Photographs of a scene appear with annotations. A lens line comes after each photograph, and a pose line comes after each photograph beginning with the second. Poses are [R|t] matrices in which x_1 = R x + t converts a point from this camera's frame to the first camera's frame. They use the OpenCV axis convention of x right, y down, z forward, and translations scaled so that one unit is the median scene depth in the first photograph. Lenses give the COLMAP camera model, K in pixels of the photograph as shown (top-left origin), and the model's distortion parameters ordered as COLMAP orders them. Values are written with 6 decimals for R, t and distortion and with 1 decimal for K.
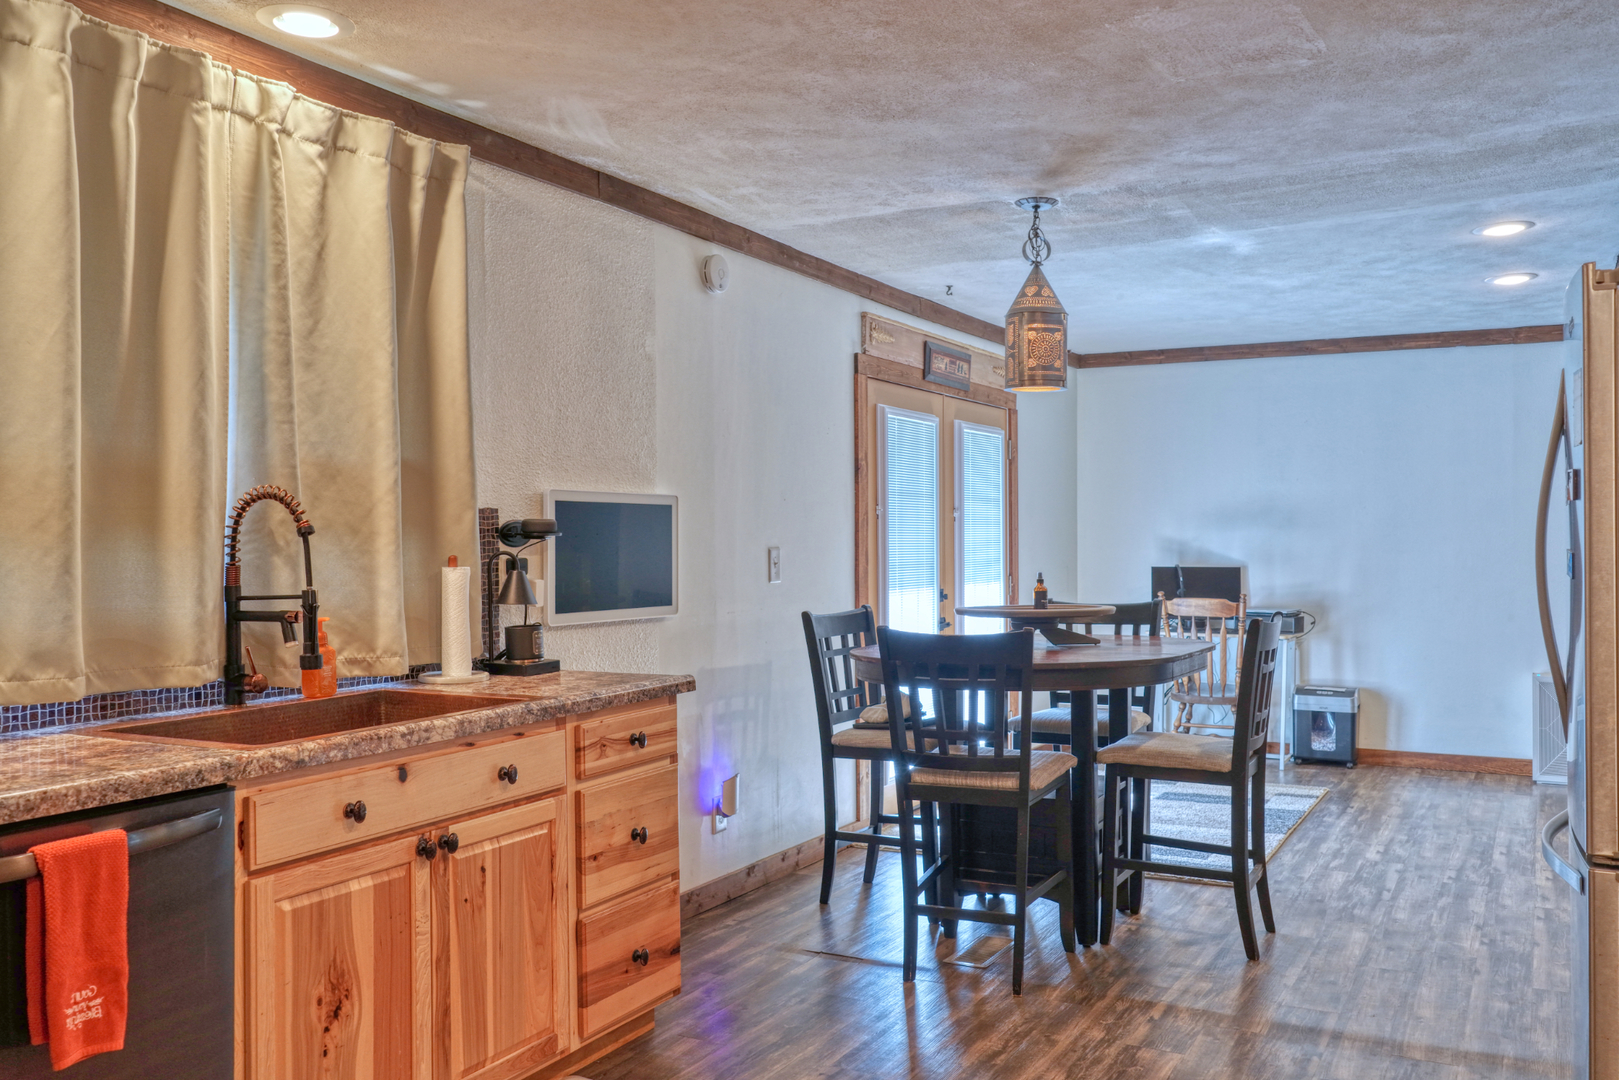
lens RADIAL K [[1393.2, 0, 837.9], [0, 1393.2, 542.7], [0, 0, 1]] dist [-0.017077, 0.052423]
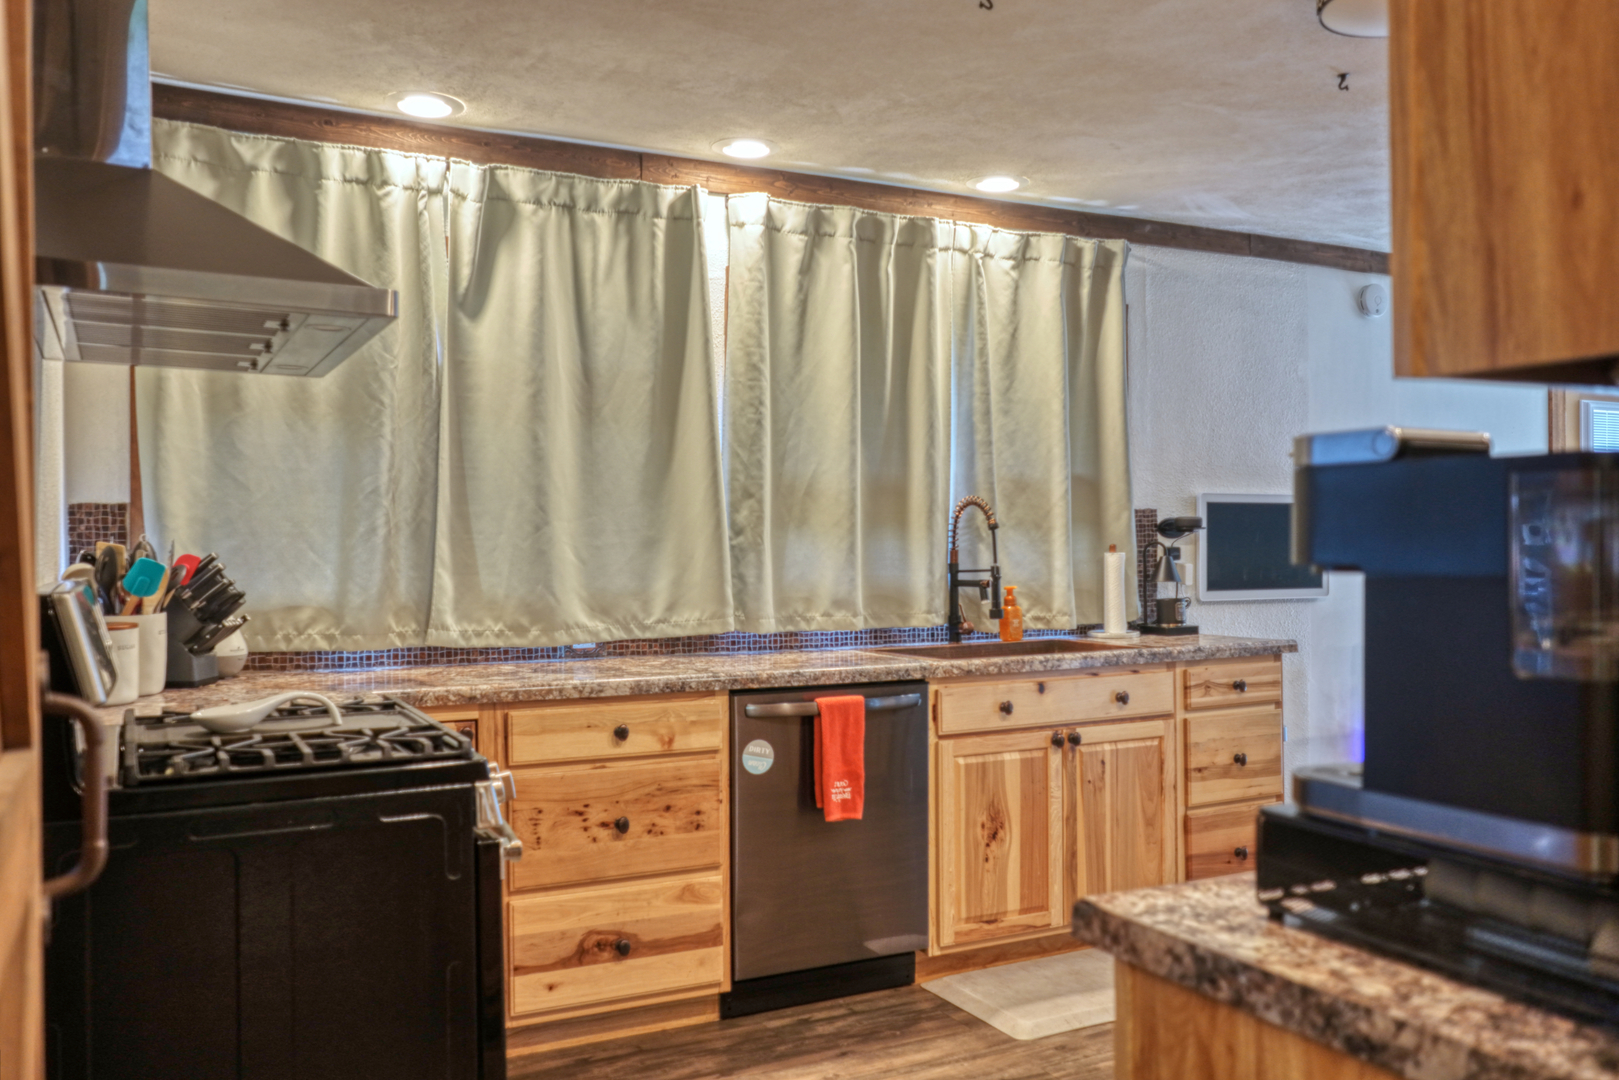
lens RADIAL K [[1393.2, 0, 802.1], [0, 1393.2, 543.5], [0, 0, 1]] dist [-0.017077, 0.052423]
pose [[0.817281, 0.000083, -0.576239, 0.300713], [0.000763, 0.999999, 0.001227, 0.007588], [0.576238, -0.001442, 0.817280, -0.329348]]
